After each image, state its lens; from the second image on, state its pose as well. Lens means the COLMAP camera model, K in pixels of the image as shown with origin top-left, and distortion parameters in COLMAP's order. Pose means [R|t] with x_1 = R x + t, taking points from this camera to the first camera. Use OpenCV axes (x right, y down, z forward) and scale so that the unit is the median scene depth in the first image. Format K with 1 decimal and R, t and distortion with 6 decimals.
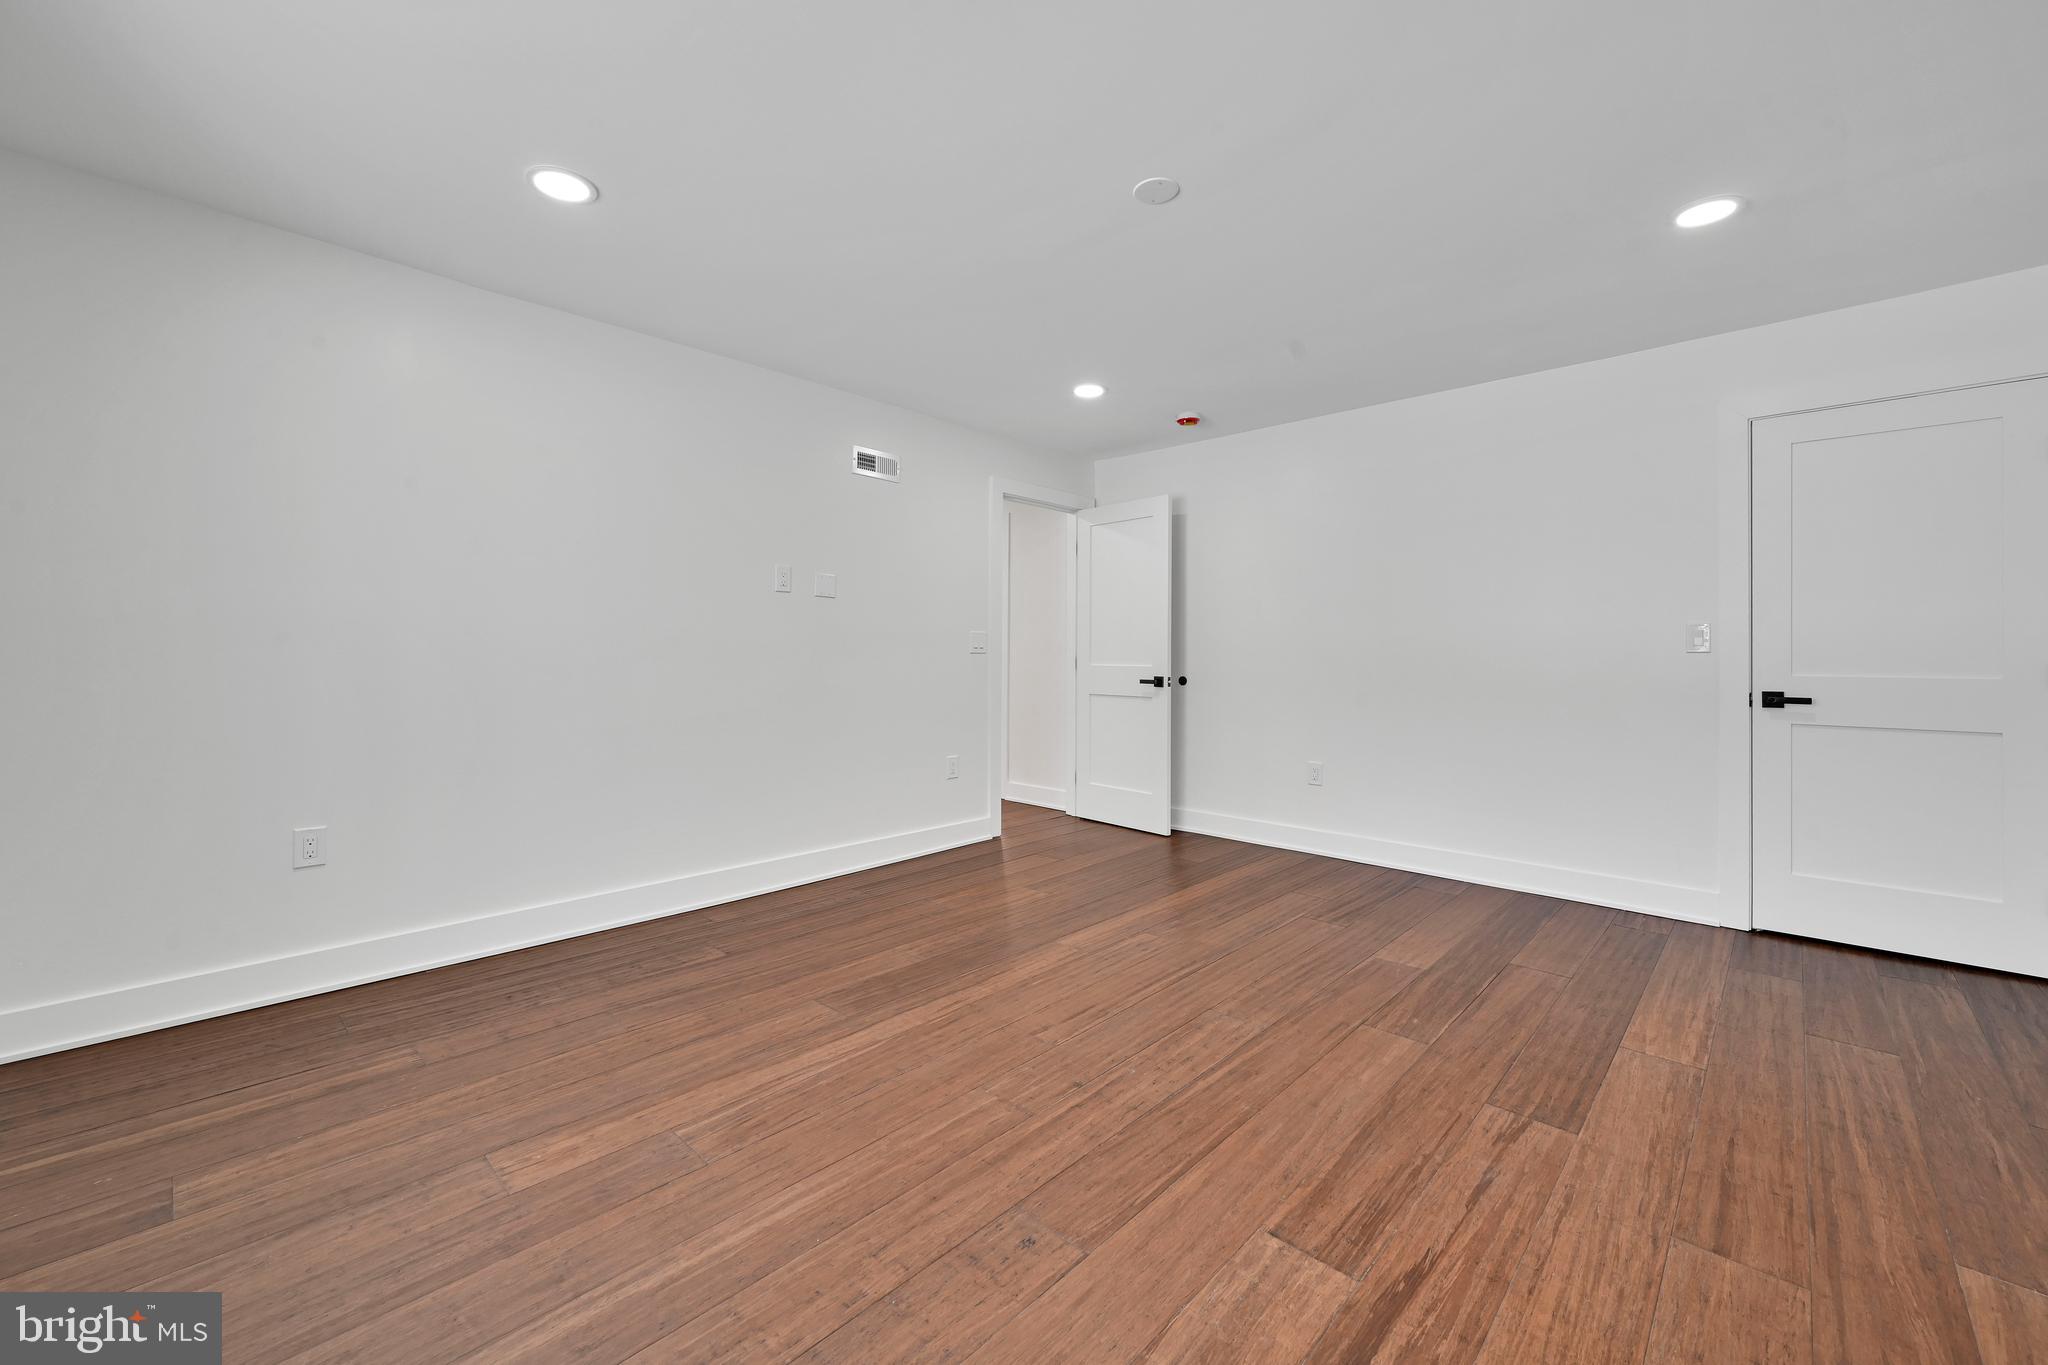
lens RADIAL K [[817.3, 0, 1022.9], [0, 817.3, 670.1], [0, 0, 1]] dist [-0.004136, -0.000246]
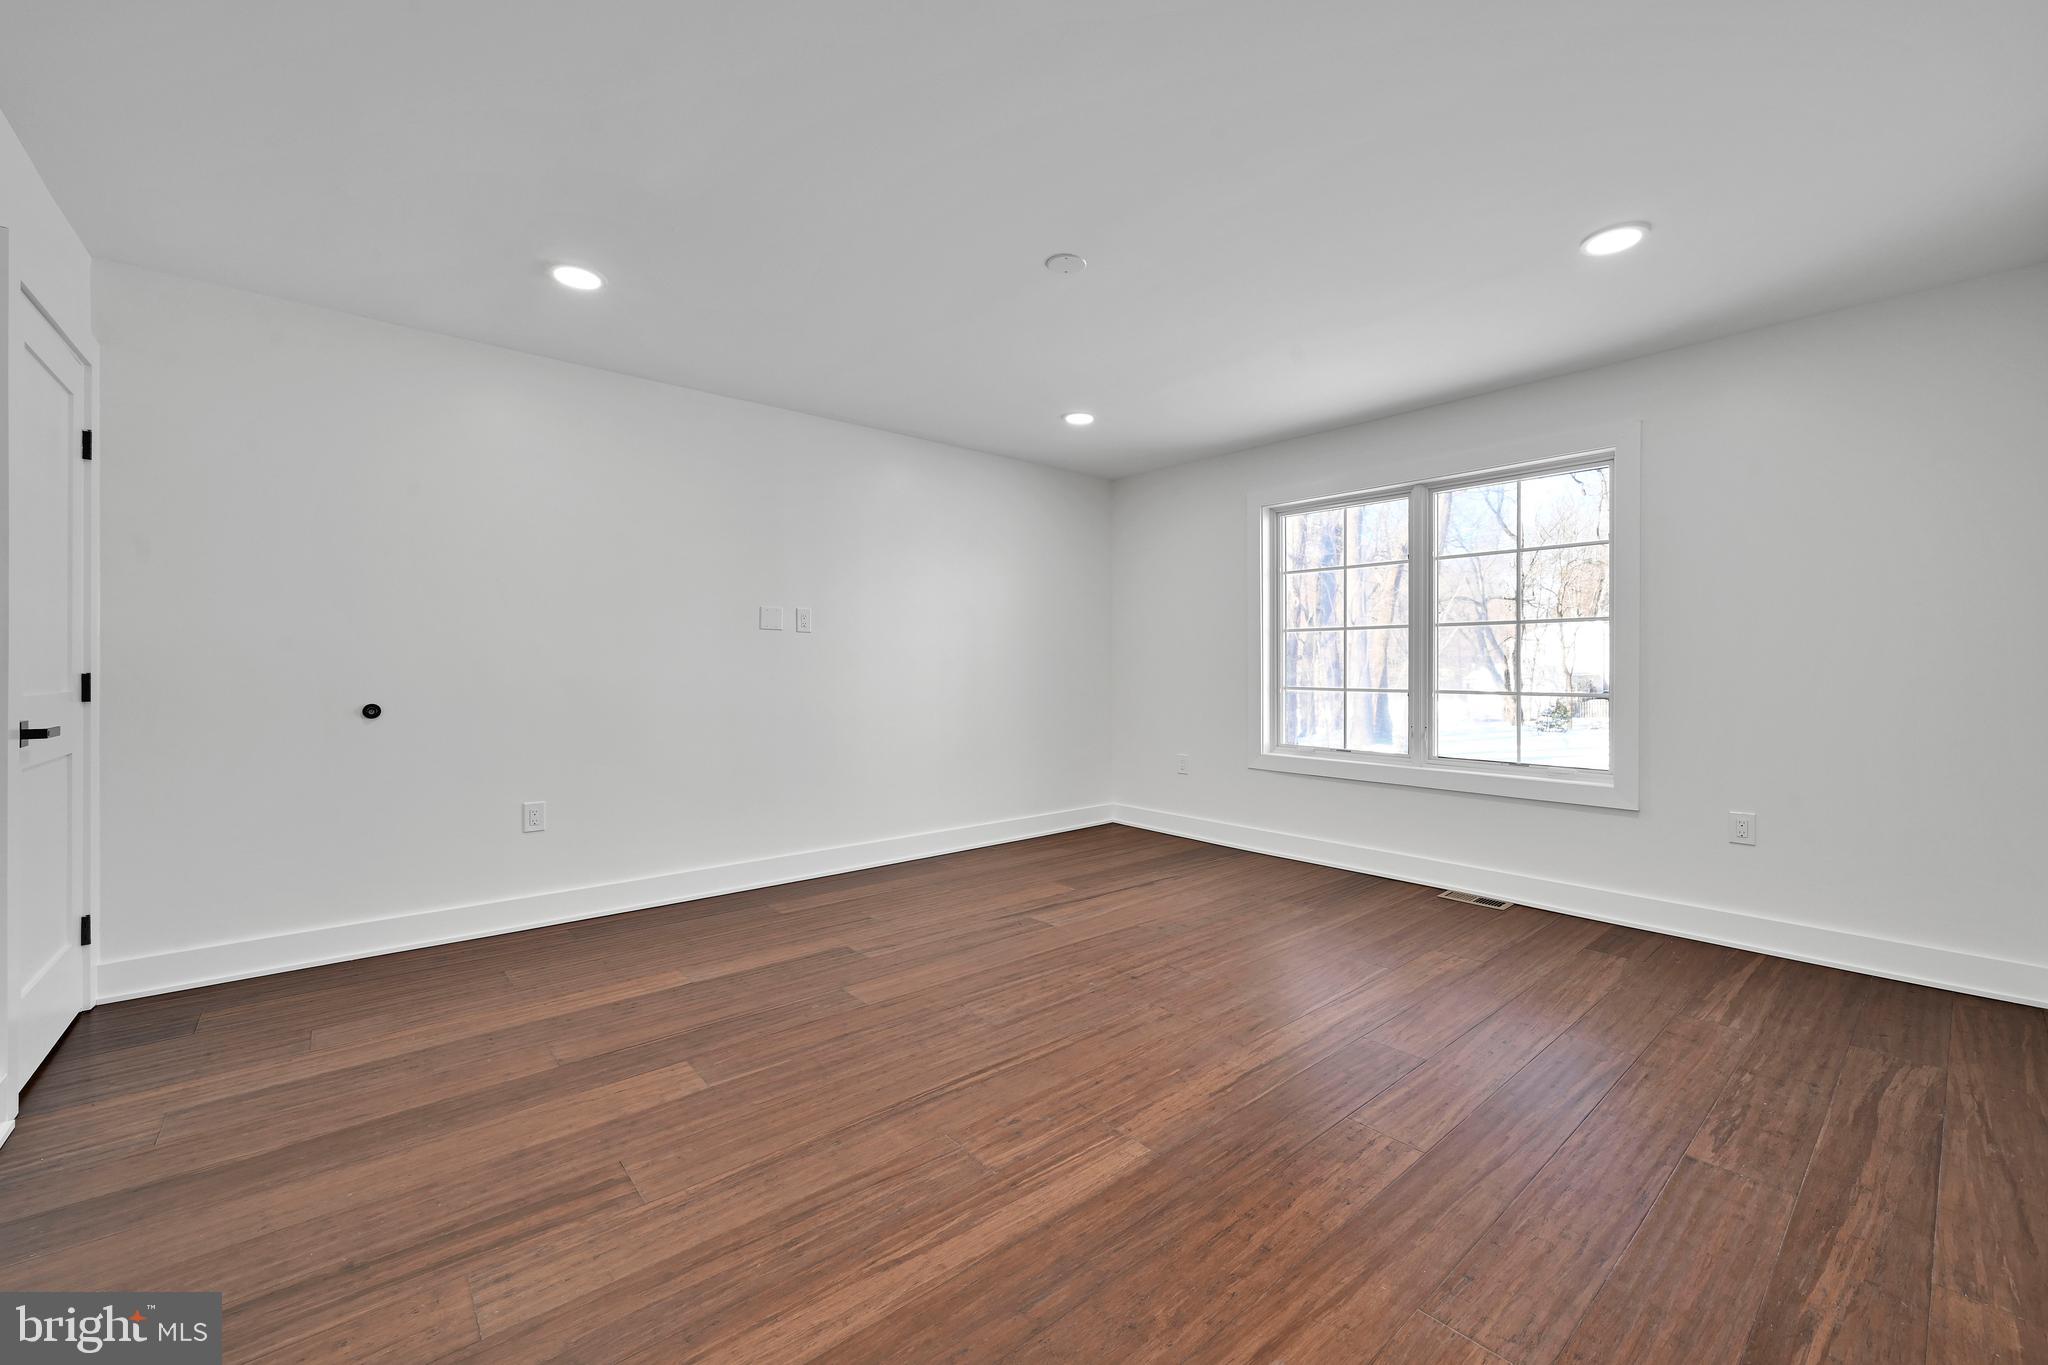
lens RADIAL K [[817.3, 0, 1025.1], [0, 817.3, 673.5], [0, 0, 1]] dist [-0.004136, -0.000246]
pose [[-0.994481, -0.004671, 0.104809, 0.093375], [-0.002185, 0.999714, 0.023819, -0.039433], [-0.104890, 0.023459, -0.994207, 2.065606]]
